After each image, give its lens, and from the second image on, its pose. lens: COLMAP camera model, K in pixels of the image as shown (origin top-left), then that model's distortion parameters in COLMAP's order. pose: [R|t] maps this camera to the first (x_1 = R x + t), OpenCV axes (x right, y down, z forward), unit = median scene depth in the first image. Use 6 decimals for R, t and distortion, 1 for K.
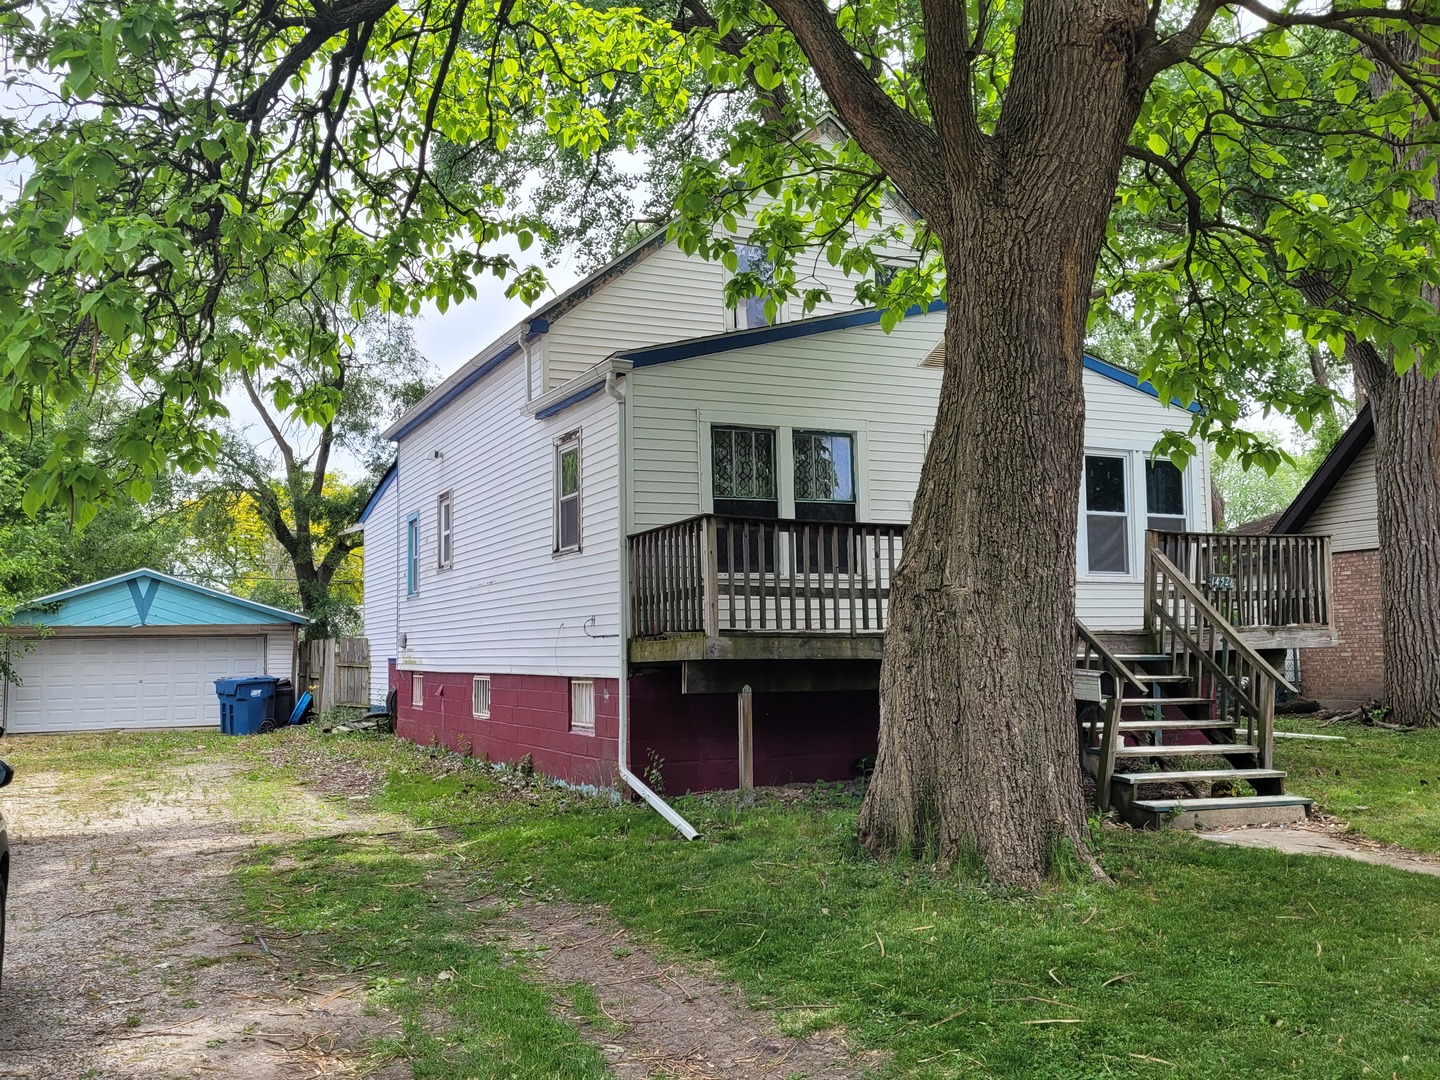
lens RADIAL K [[1095.3, 0, 720.4], [0, 1095.3, 539.8], [0, 0, 1]] dist [-0.029273, 0.001301]
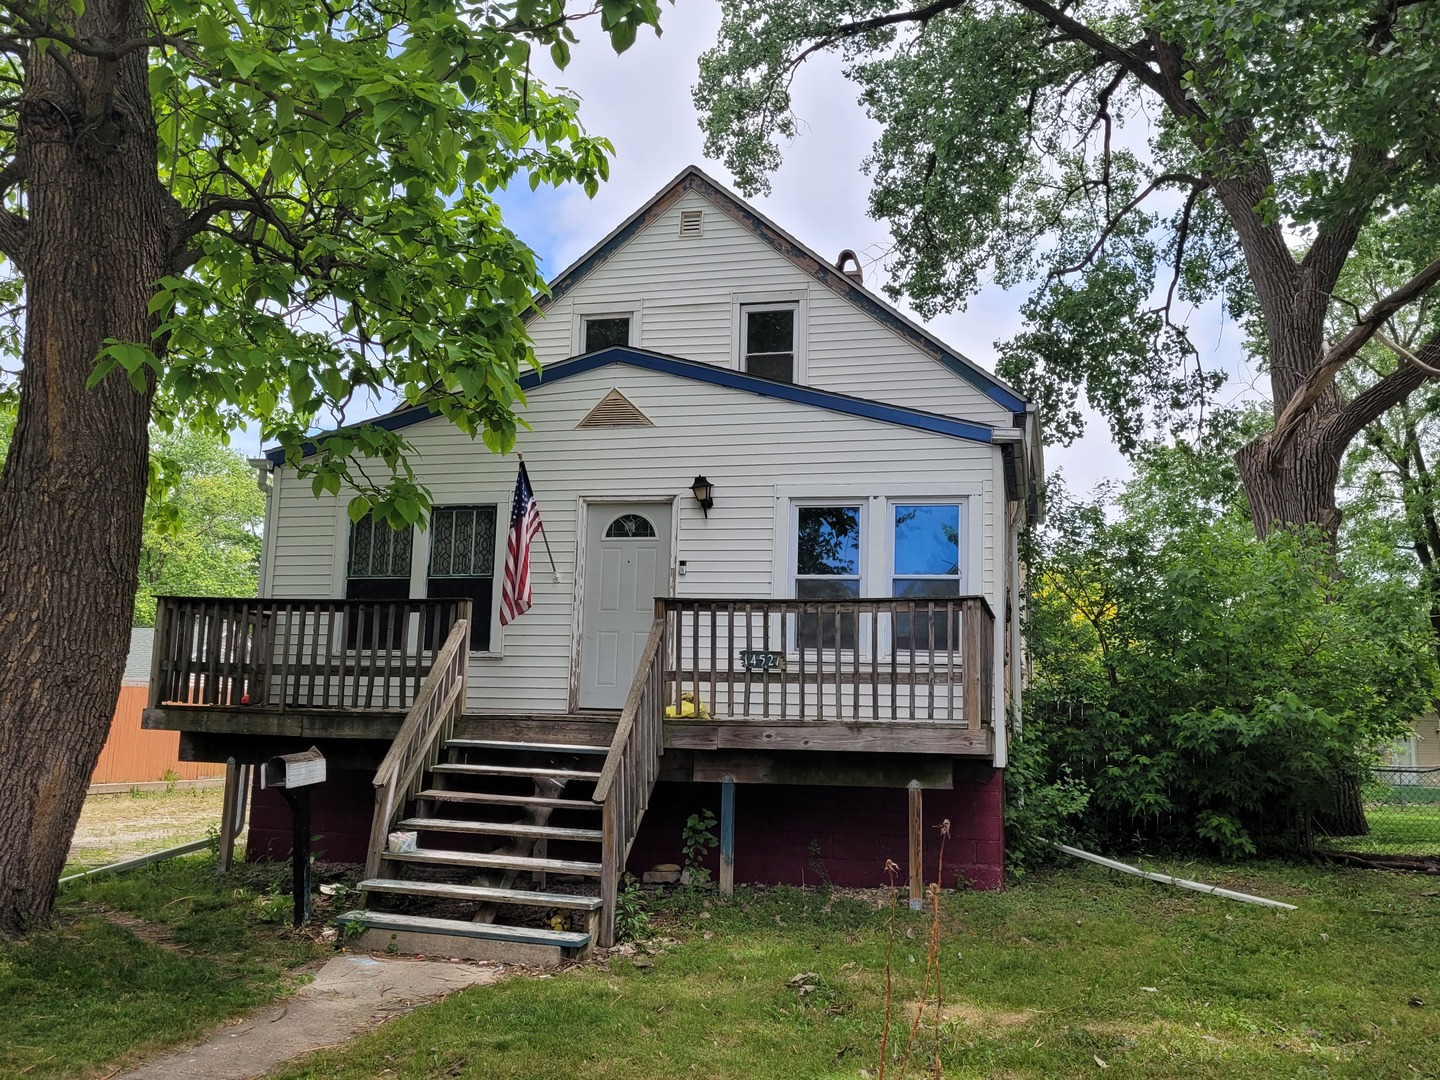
lens RADIAL K [[1095.3, 0, 720.8], [0, 1095.3, 543.0], [0, 0, 1]] dist [-0.029273, 0.001301]
pose [[0.835073, -0.061098, -0.546736, 0.842611], [0.018165, 0.996334, -0.083595, 0.020416], [0.549839, 0.059877, 0.833122, 0.318478]]
